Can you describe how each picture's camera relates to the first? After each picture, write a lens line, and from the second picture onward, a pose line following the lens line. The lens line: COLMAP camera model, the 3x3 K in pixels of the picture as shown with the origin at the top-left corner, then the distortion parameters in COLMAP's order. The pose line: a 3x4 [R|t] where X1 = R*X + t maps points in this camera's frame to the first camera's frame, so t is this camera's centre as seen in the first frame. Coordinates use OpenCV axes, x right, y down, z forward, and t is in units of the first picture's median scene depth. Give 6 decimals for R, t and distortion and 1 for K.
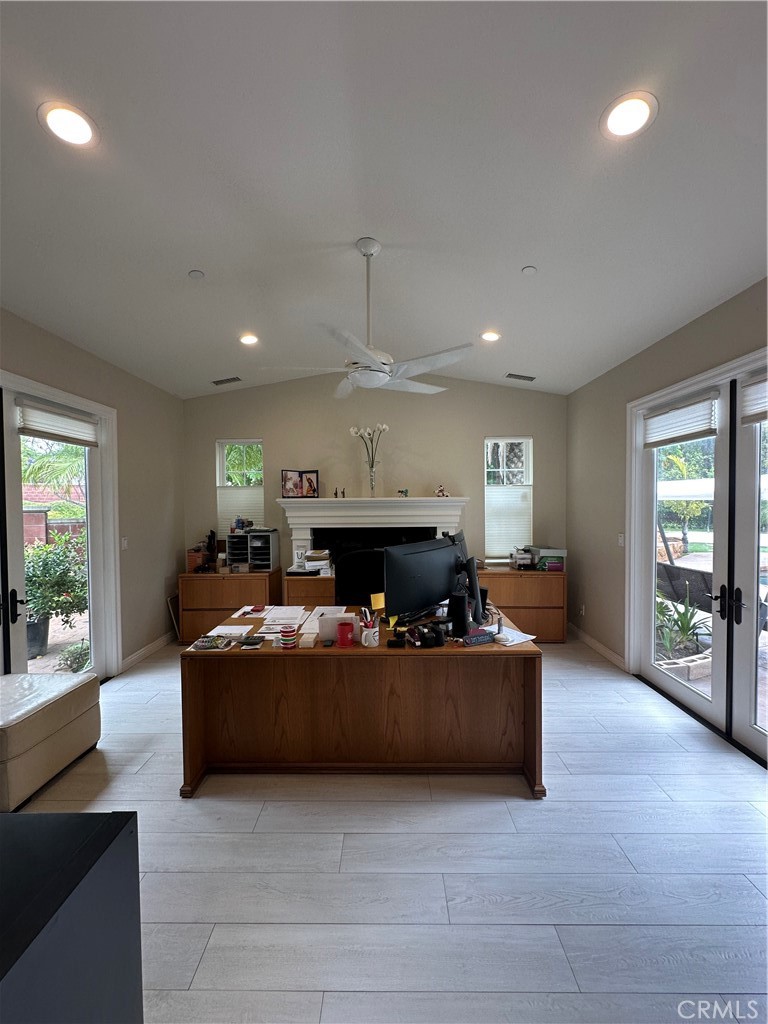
lens RADIAL K [[406.7, 0, 384.4], [0, 406.7, 511.4], [0, 0, 1]] dist [0.000449, -0.000002]
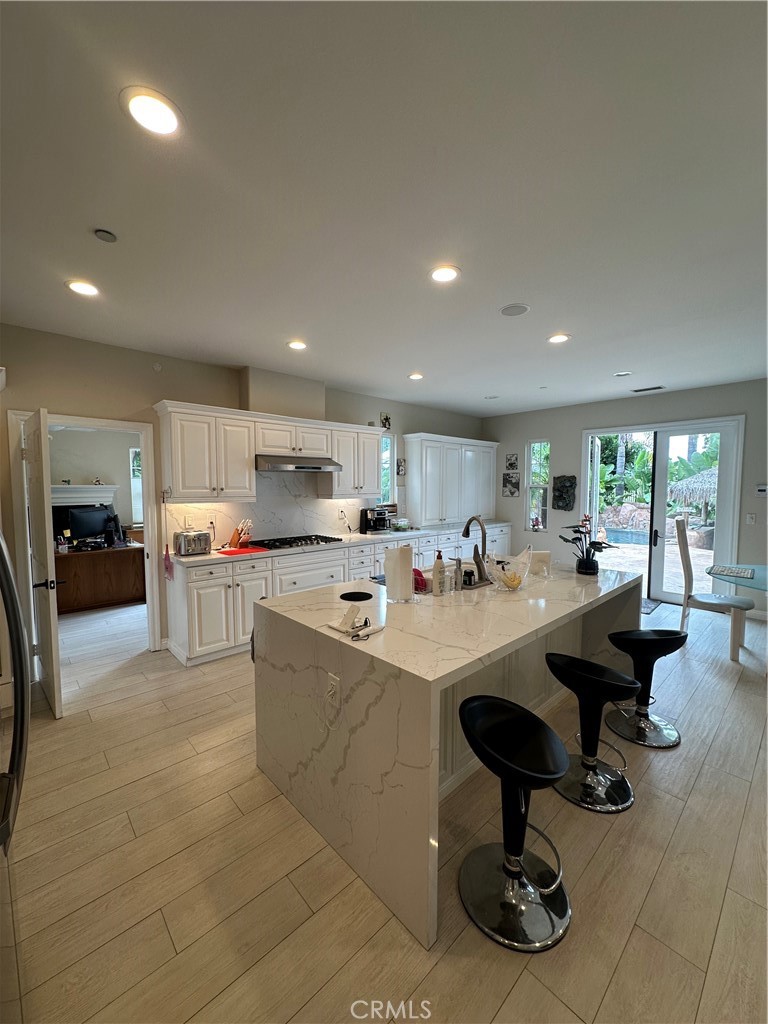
lens RADIAL K [[406.7, 0, 382.6], [0, 406.7, 511.6], [0, 0, 1]] dist [0.000449, -0.000002]
pose [[0.730537, -0.040388, 0.681678, -0.230584], [0.012717, 0.998881, 0.045553, 0.016110], [-0.682755, -0.024610, 0.730233, -1.582148]]
